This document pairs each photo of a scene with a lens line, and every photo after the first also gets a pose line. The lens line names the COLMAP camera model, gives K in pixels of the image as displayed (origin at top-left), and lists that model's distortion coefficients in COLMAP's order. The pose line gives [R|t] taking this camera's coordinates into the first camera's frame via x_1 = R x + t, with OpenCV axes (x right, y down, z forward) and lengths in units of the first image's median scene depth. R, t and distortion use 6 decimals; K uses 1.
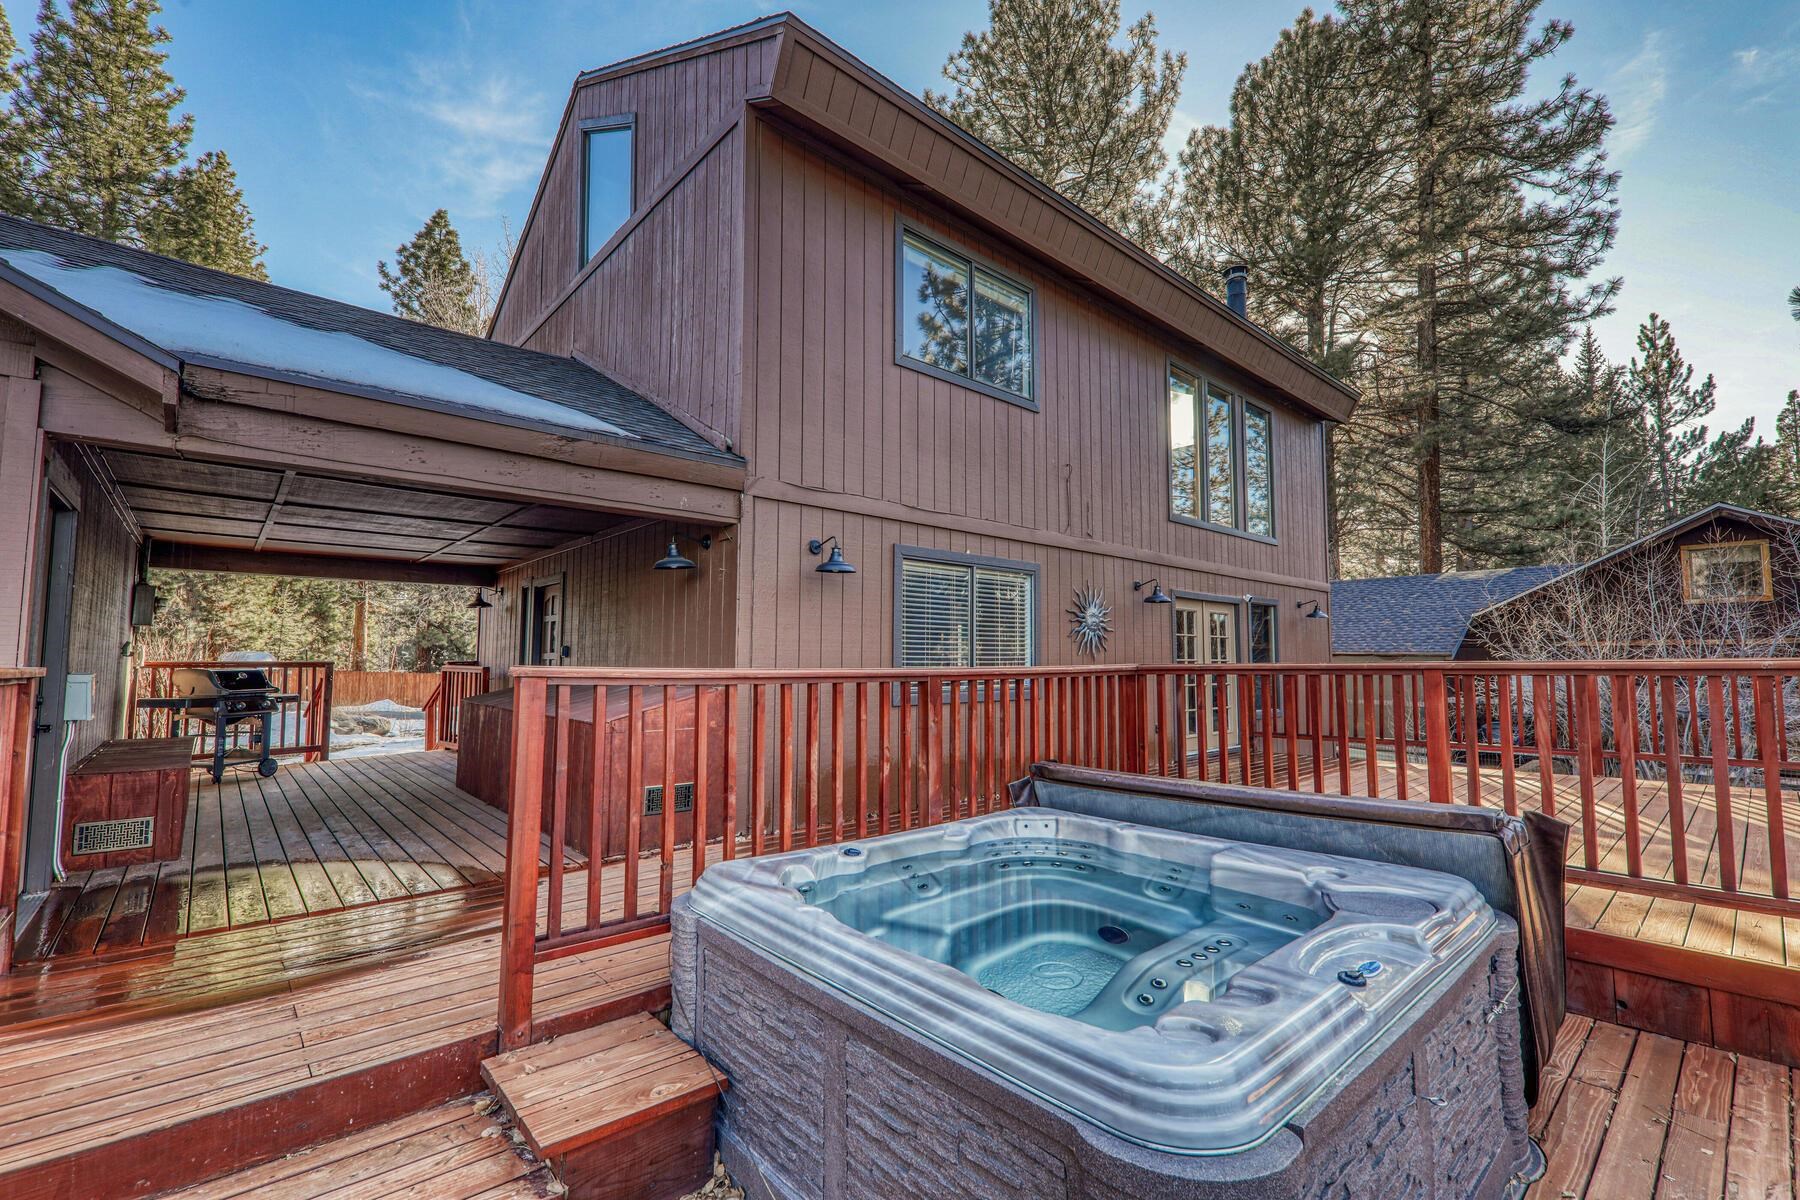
lens RADIAL K [[762.1, 0, 900.0], [0, 762.1, 600.0], [0, 0, 1]] dist [0.000789, 0.000034]
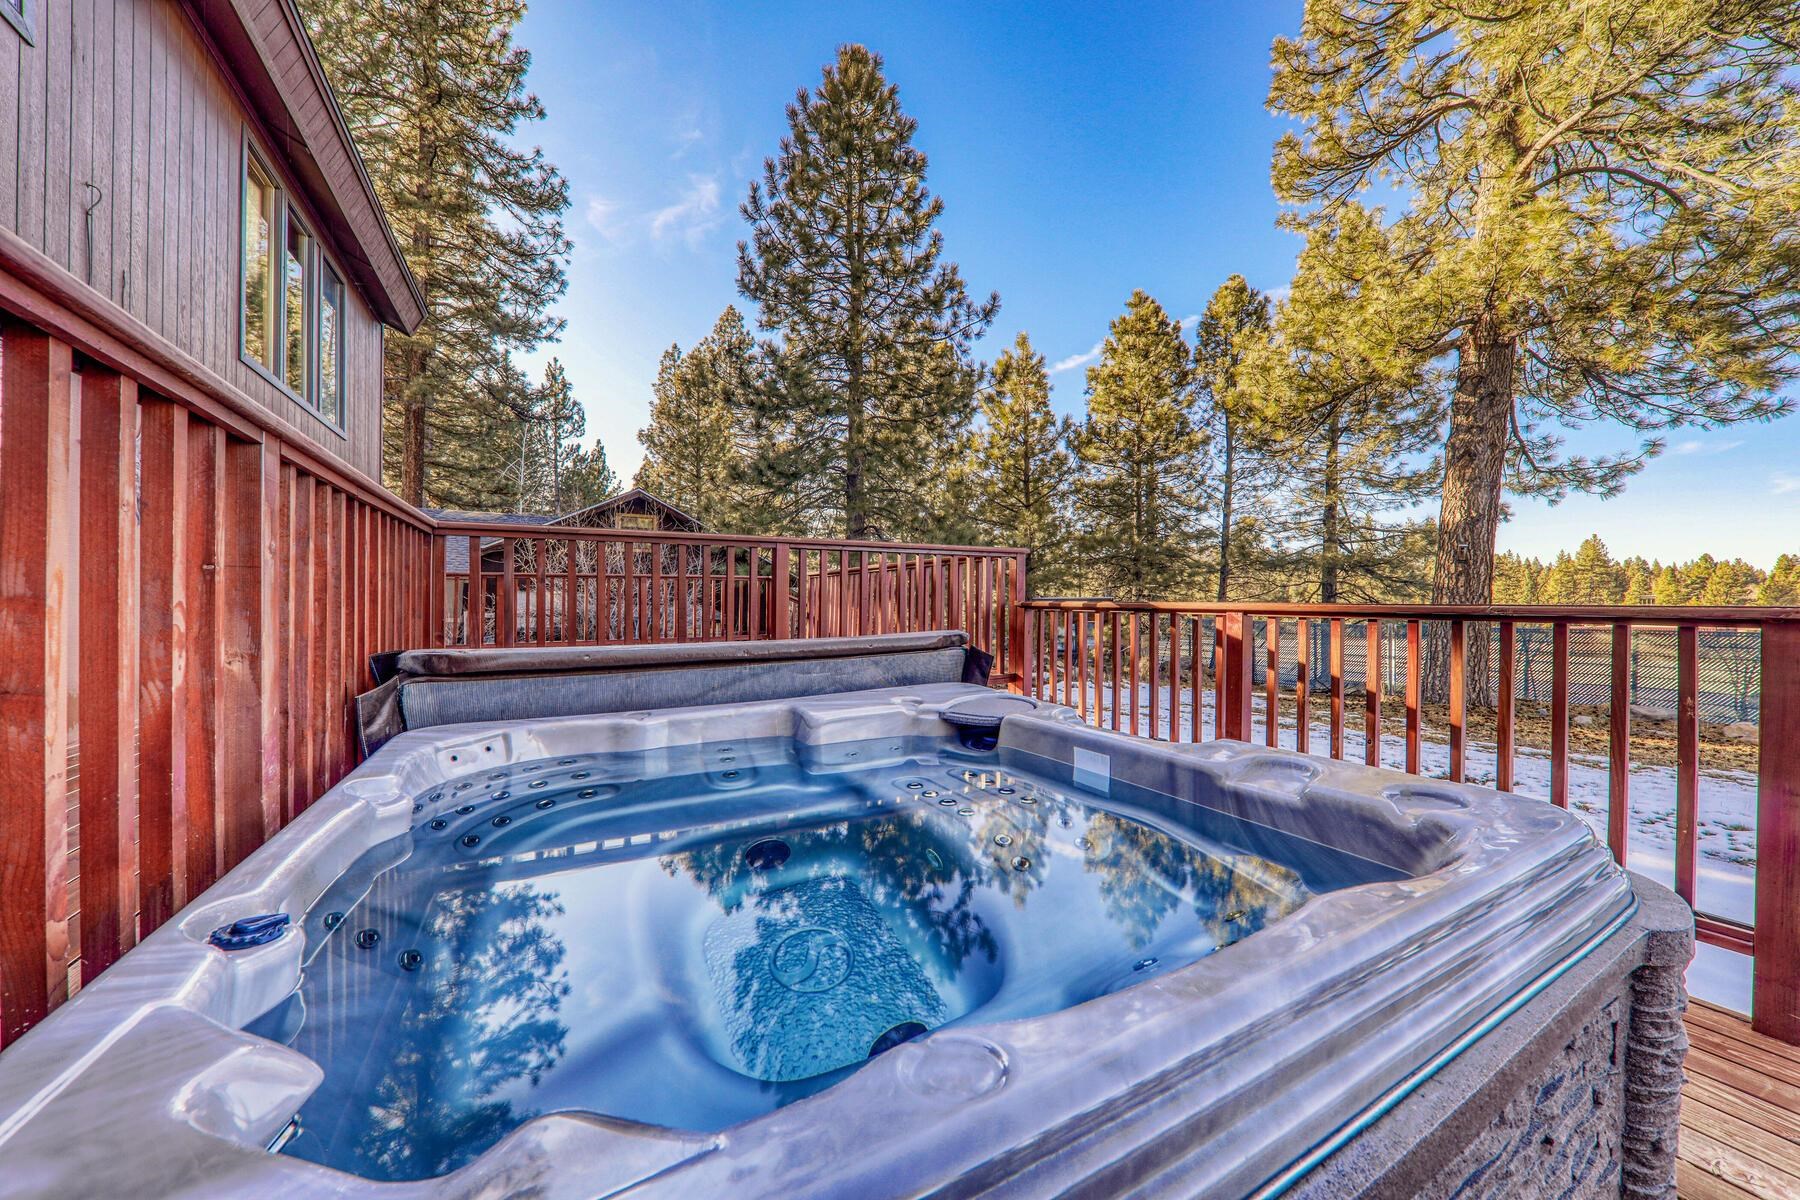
lens RADIAL K [[620.0, 0, 896.6], [0, 620.0, 607.7], [0, 0, 1]] dist [0.002859, -0.000088]
pose [[0.222048, -0.005059, 0.975023, -0.036584], [-0.081970, 0.996350, 0.023837, 0.027897], [-0.971584, -0.085215, 0.220823, 0.110221]]
